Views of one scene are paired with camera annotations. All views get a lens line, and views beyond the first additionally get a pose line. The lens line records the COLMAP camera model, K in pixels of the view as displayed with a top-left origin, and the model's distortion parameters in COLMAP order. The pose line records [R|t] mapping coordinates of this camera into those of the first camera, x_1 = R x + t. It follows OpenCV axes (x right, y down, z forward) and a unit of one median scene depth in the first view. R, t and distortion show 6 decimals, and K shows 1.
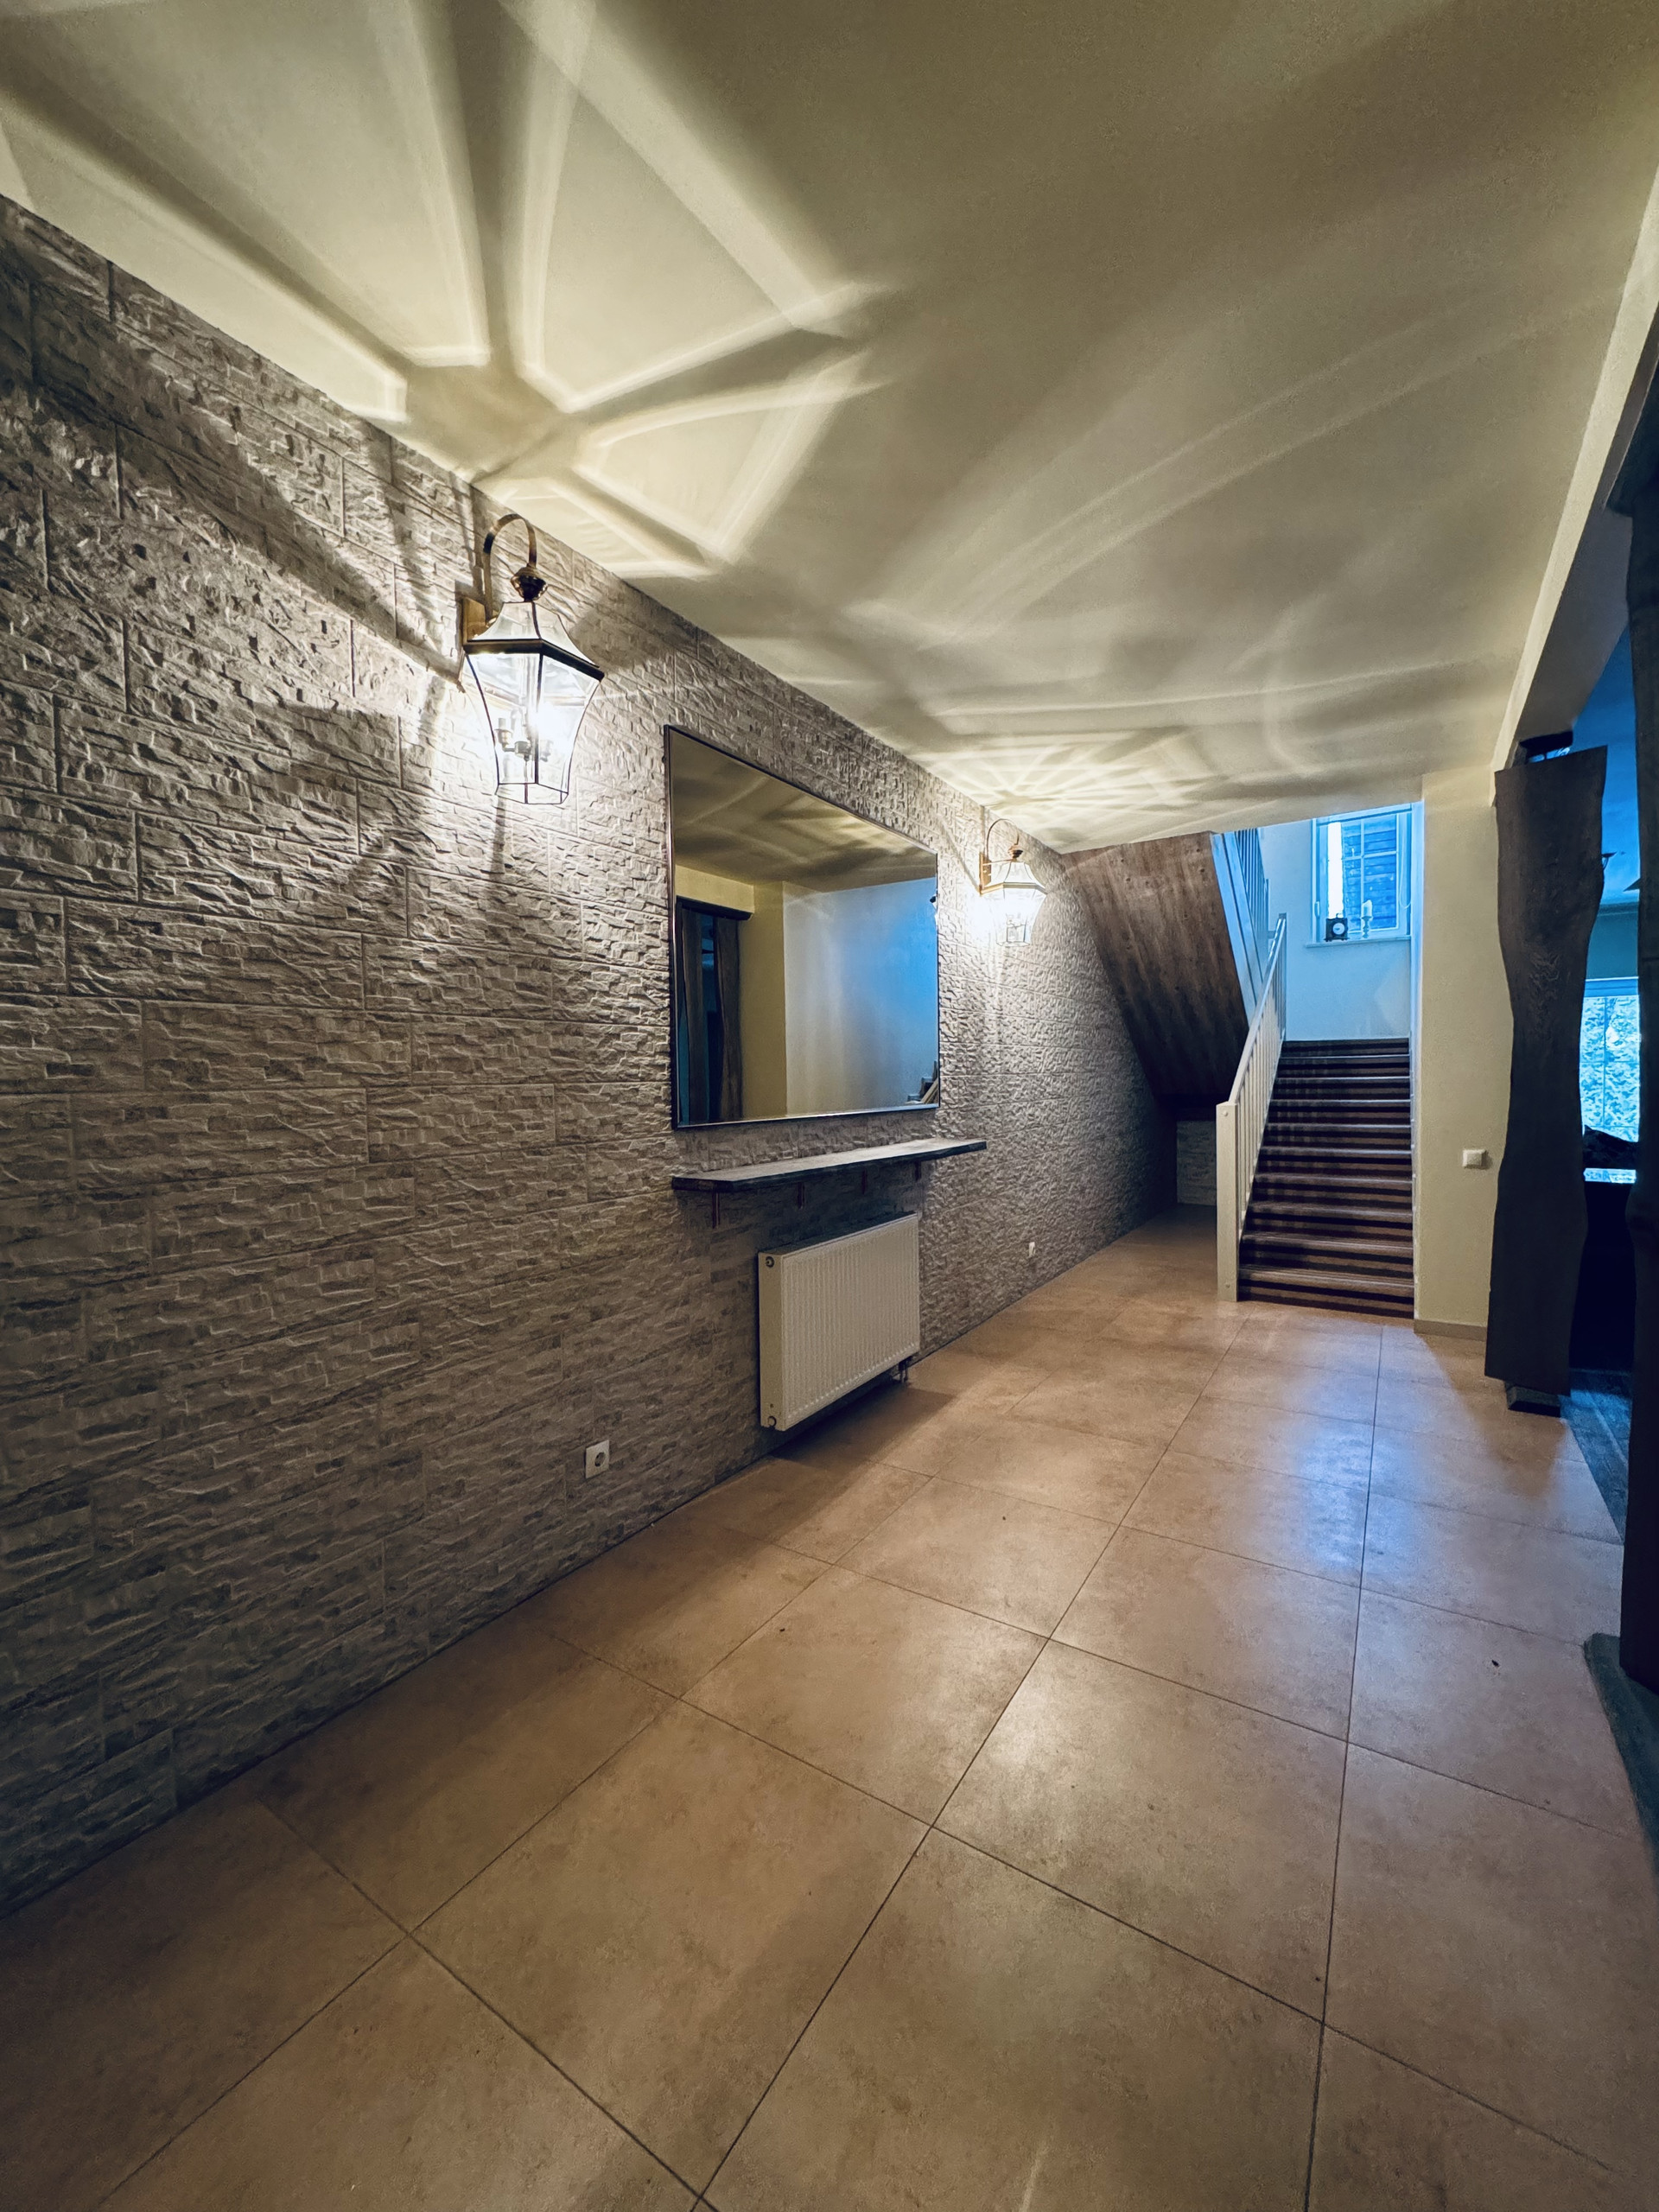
lens RADIAL K [[879.7, 0, 837.2], [0, 879.7, 1107.6], [0, 0, 1]] dist [-0.000946, 0.000304]
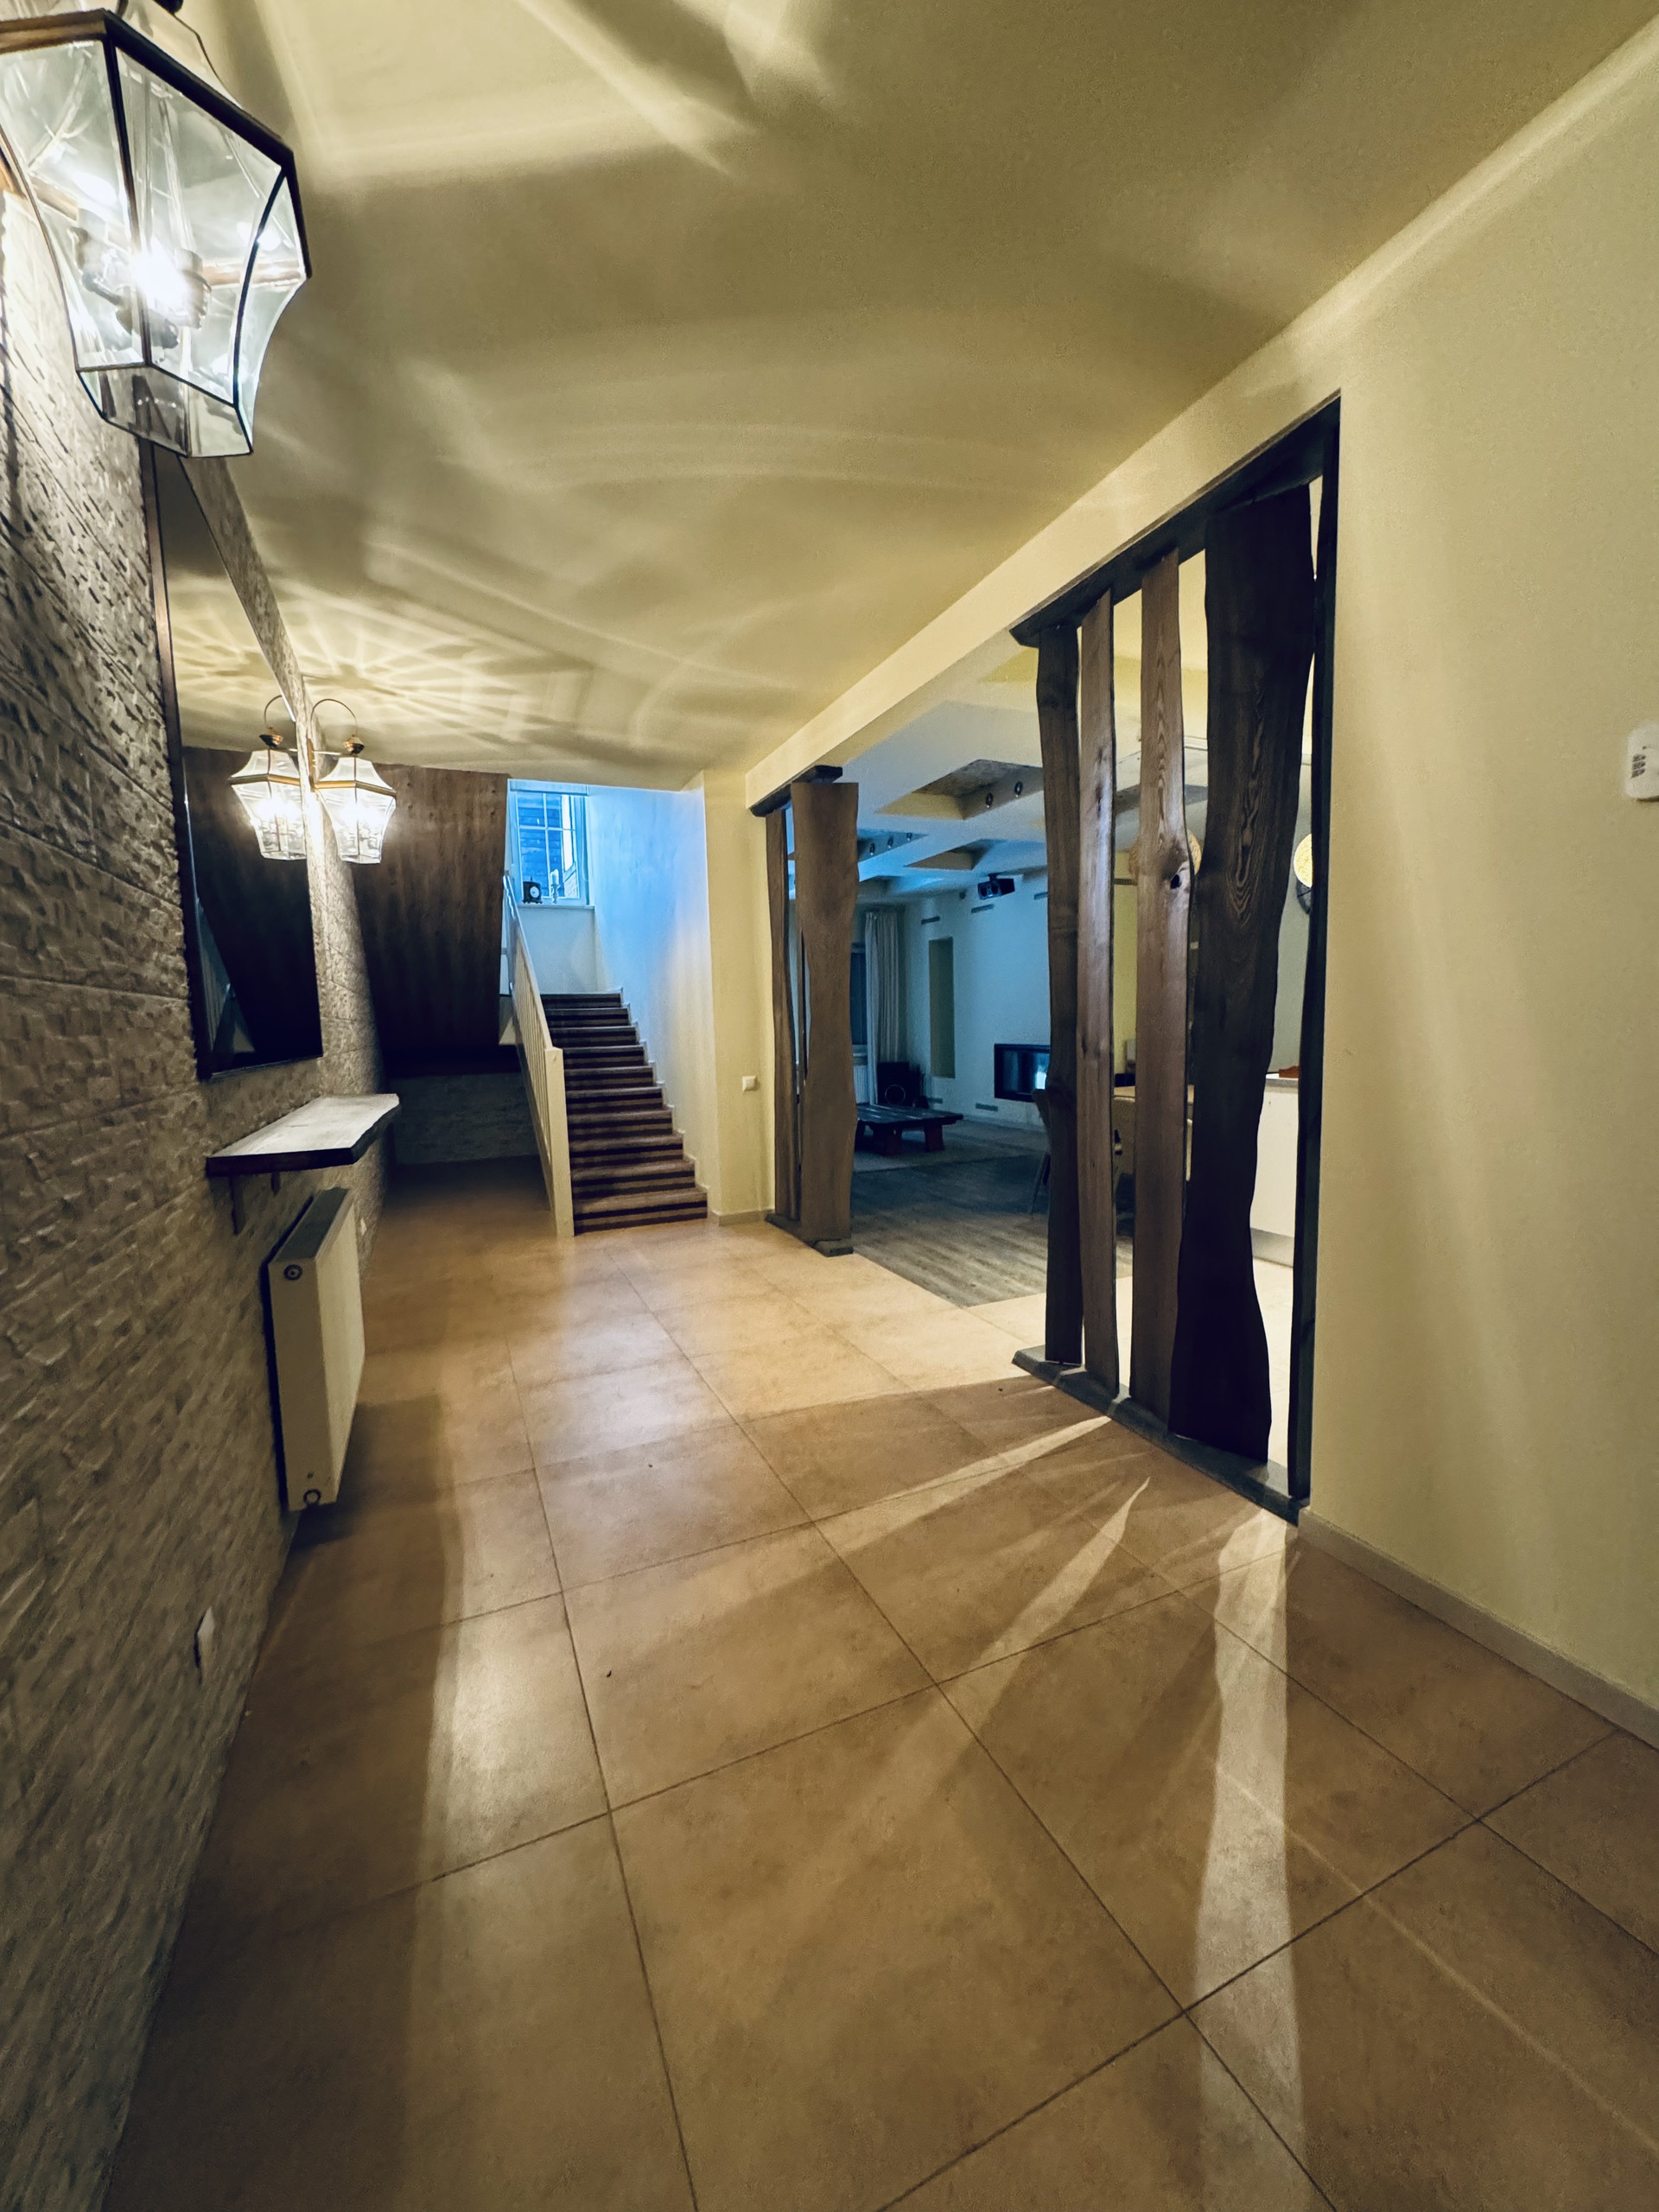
lens RADIAL K [[879.7, 0, 840.8], [0, 879.7, 1106.9], [0, 0, 1]] dist [-0.000946, 0.000304]
pose [[0.537769, -0.079879, 0.839299, -0.260544], [0.048815, 0.996782, 0.063590, 0.015024], [-0.841678, 0.006773, 0.539938, 0.170457]]
